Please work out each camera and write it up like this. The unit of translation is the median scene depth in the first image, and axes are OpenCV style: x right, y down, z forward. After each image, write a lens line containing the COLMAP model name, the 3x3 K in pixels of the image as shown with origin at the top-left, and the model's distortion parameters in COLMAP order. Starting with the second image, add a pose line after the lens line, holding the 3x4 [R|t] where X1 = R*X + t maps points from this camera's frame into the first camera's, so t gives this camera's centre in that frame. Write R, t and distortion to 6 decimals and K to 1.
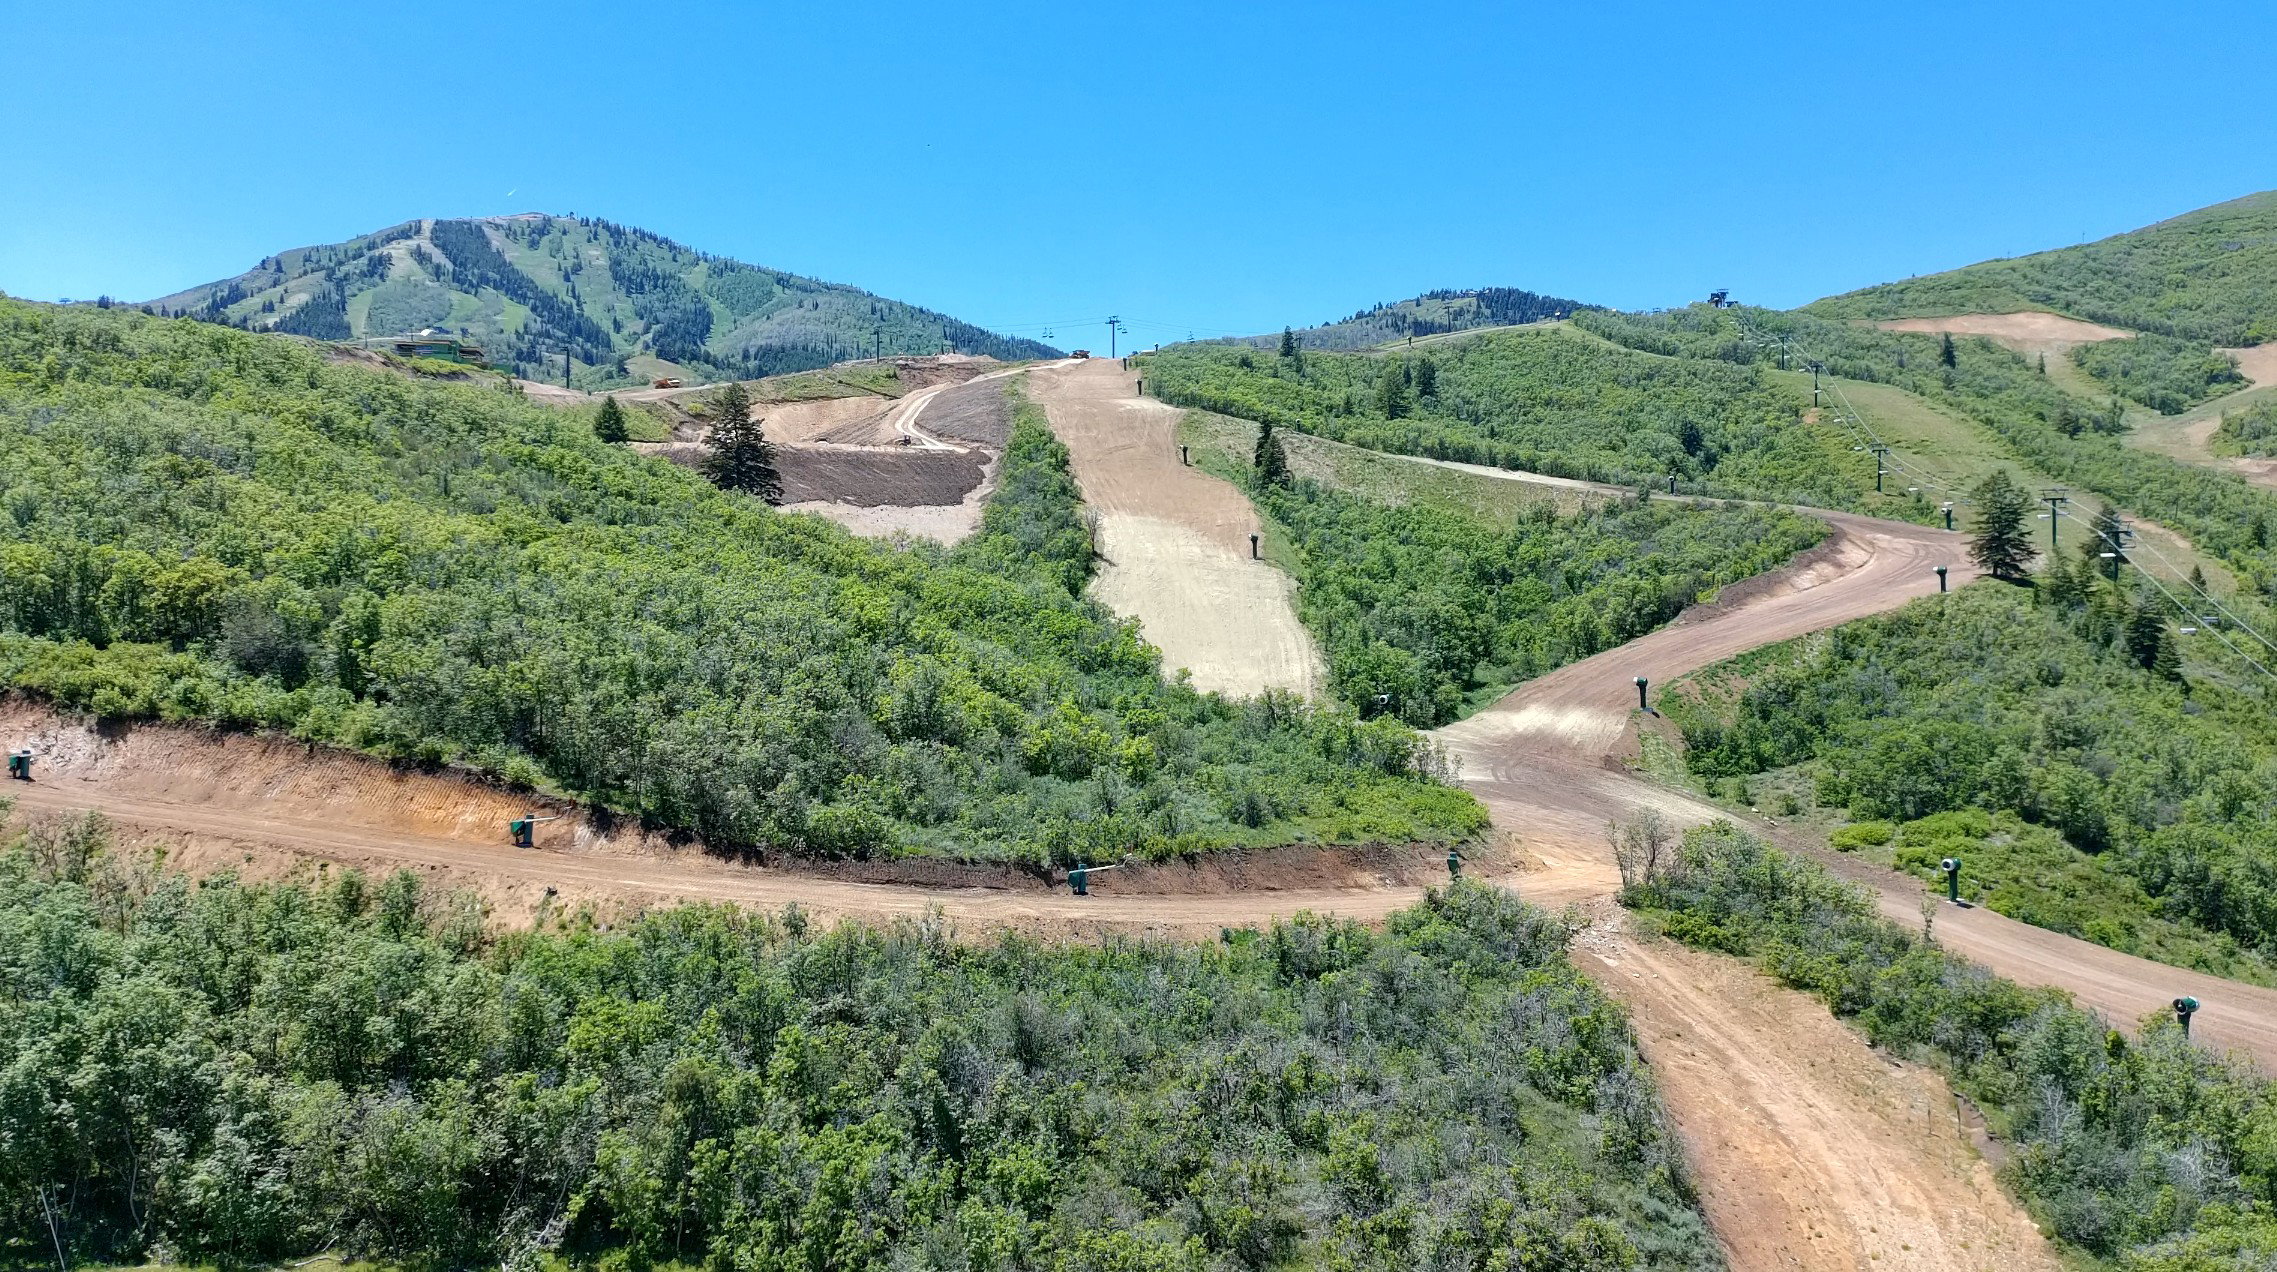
lens RADIAL K [[1782.7, 0, 1138.5], [0, 1782.7, 636.0], [0, 0, 1]] dist [0.087025, -0.117041]
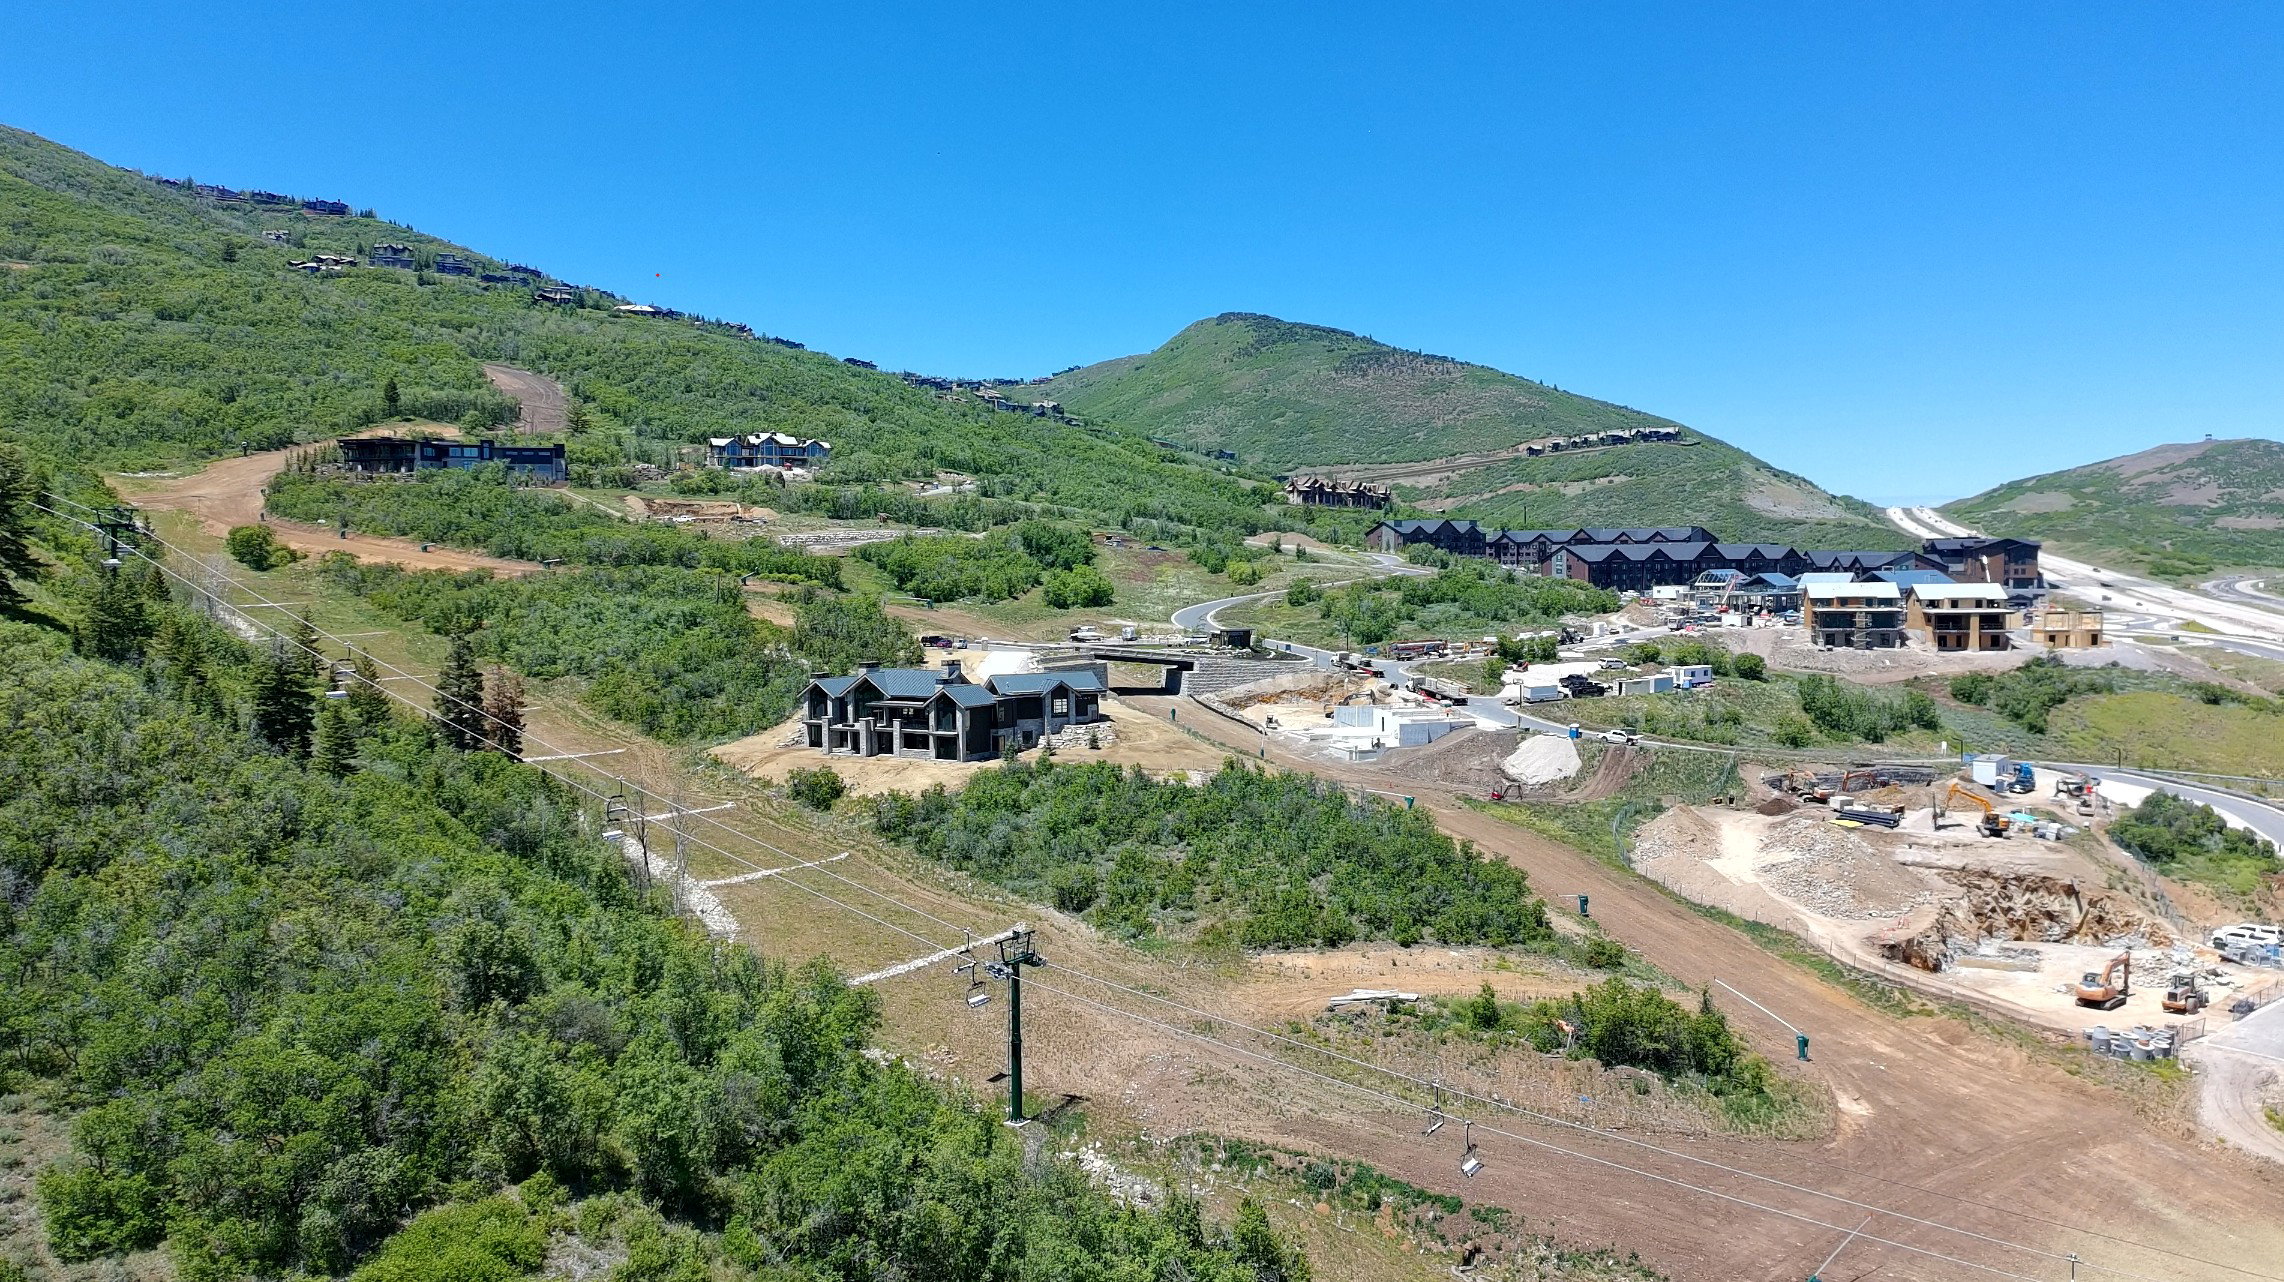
lens RADIAL K [[1788.2, 0, 1142.0], [0, 1788.2, 641.0], [0, 0, 1]] dist [0.087025, -0.117041]
pose [[0.333037, -0.043565, 0.941907, 0.057424], [0.000330, 0.998937, 0.046086, -0.053353], [-0.942914, -0.015037, 0.332698, 0.507895]]
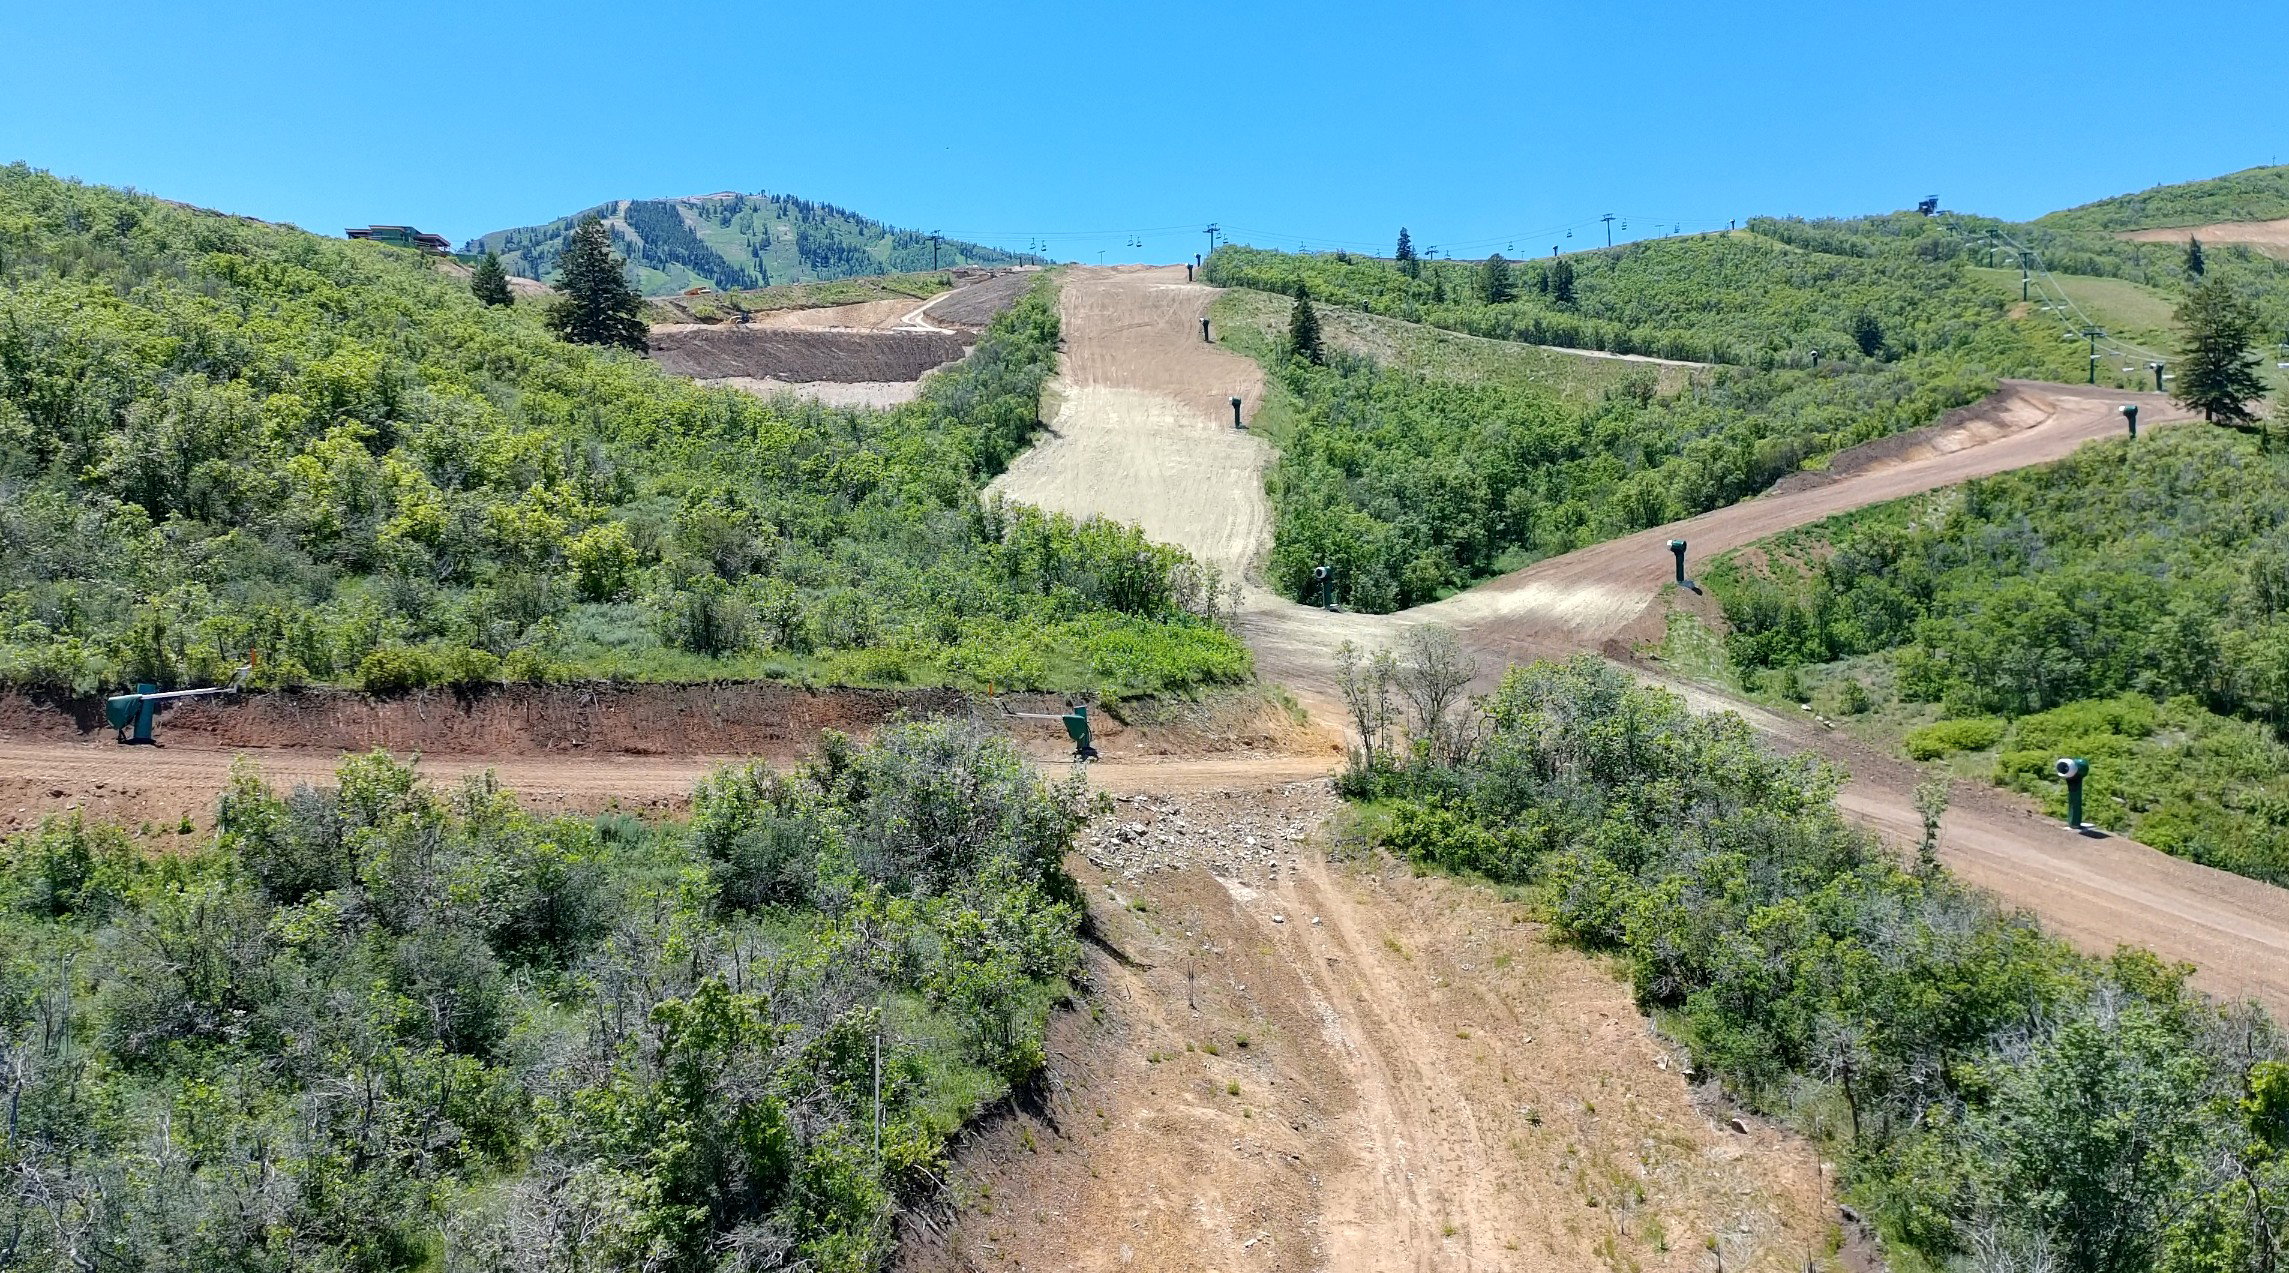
lens RADIAL K [[1792.1, 0, 1144.5], [0, 1792.1, 636.5], [0, 0, 1]] dist [0.087025, -0.117041]
pose [[0.993999, -0.002159, -0.109366, 0.136875], [0.003593, 0.999910, 0.012918, 0.048779], [0.109328, -0.013233, 0.993918, 0.235588]]
